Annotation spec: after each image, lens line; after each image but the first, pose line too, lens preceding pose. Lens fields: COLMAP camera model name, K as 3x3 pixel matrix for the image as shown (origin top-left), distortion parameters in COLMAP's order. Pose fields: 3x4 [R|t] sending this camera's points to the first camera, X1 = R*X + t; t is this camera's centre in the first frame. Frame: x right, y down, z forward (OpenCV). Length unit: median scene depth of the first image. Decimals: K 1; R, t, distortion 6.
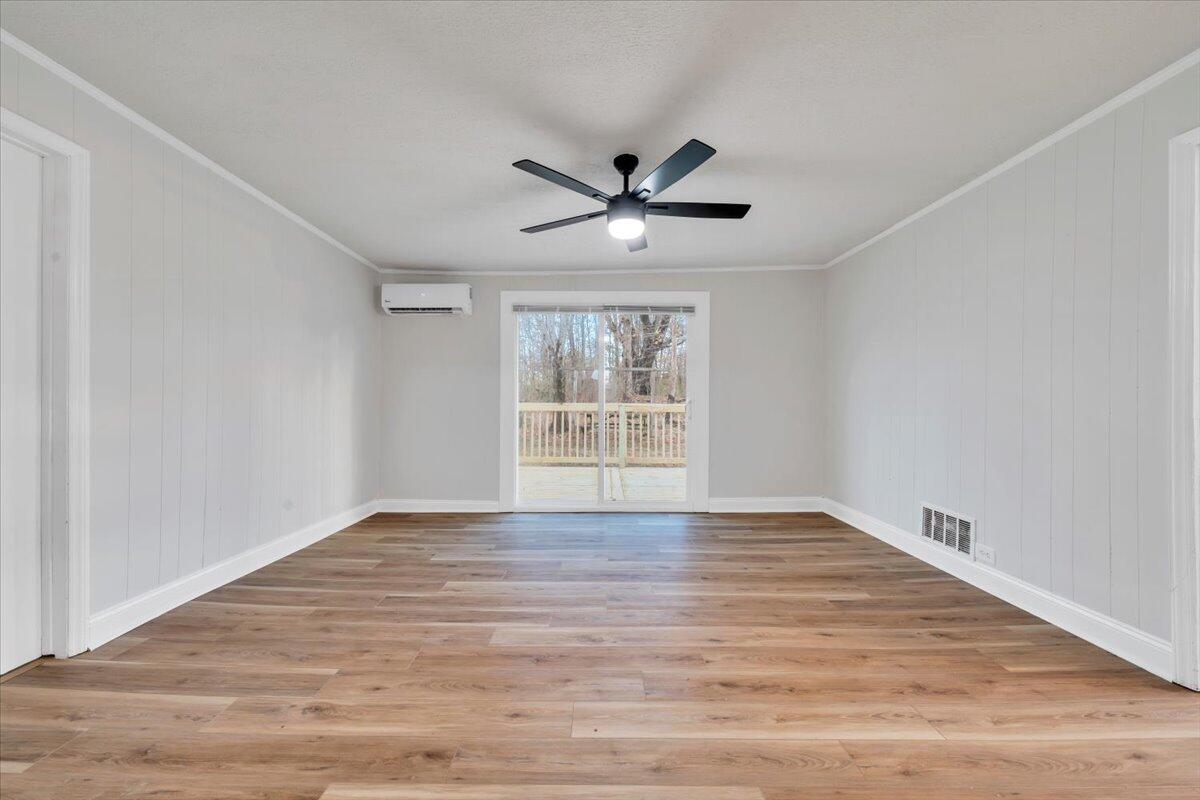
lens RADIAL K [[440.2, 0, 590.7], [0, 440.2, 400.1], [0, 0, 1]] dist [-0.003505, 0.000154]
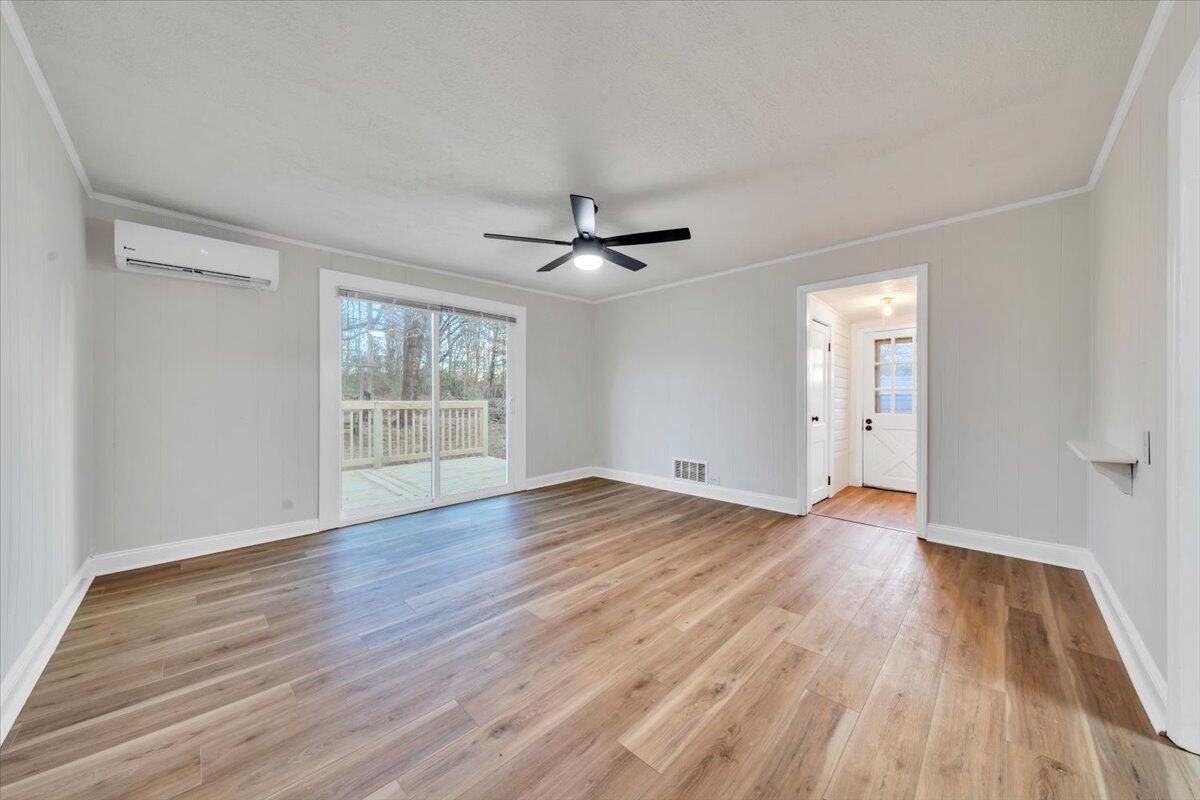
lens RADIAL K [[402.5, 0, 593.4], [0, 402.5, 395.6], [0, 0, 1]] dist [-0.002638, -0.000051]
pose [[0.710103, -0.000672, 0.704098, -0.605401], [0.002096, 0.999997, -0.001159, -0.003715], [-0.704095, 0.002299, 0.710102, 0.138398]]
